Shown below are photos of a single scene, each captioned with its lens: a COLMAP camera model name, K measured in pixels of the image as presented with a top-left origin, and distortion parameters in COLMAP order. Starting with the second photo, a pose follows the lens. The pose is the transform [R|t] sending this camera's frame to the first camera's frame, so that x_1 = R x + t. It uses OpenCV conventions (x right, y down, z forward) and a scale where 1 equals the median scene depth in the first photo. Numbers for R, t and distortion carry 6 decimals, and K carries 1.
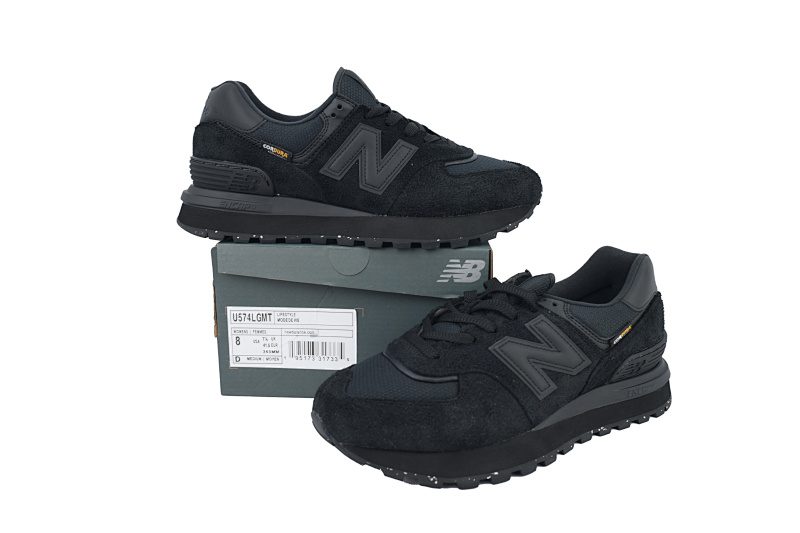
lens RADIAL K [[591.9, 0, 401.1], [0, 591.9, 267.6], [0, 0, 1]] dist [-0.035623, -0.001357]
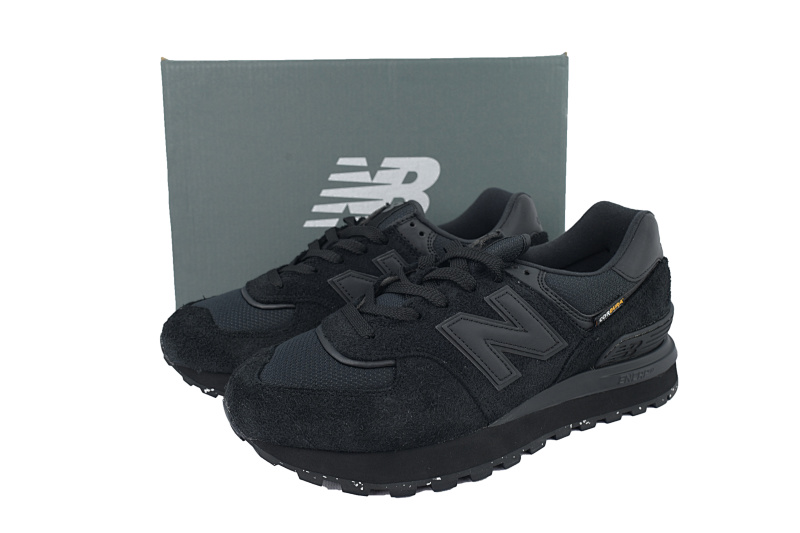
lens RADIAL K [[591.9, 0, 398.3], [0, 591.9, 268.1], [0, 0, 1]] dist [-0.035623, -0.001357]
pose [[0.997310, 0.005885, -0.073060, 0.150213], [-0.000634, 0.997427, 0.071693, -0.002621], [0.073294, -0.071454, 0.994747, 0.182678]]
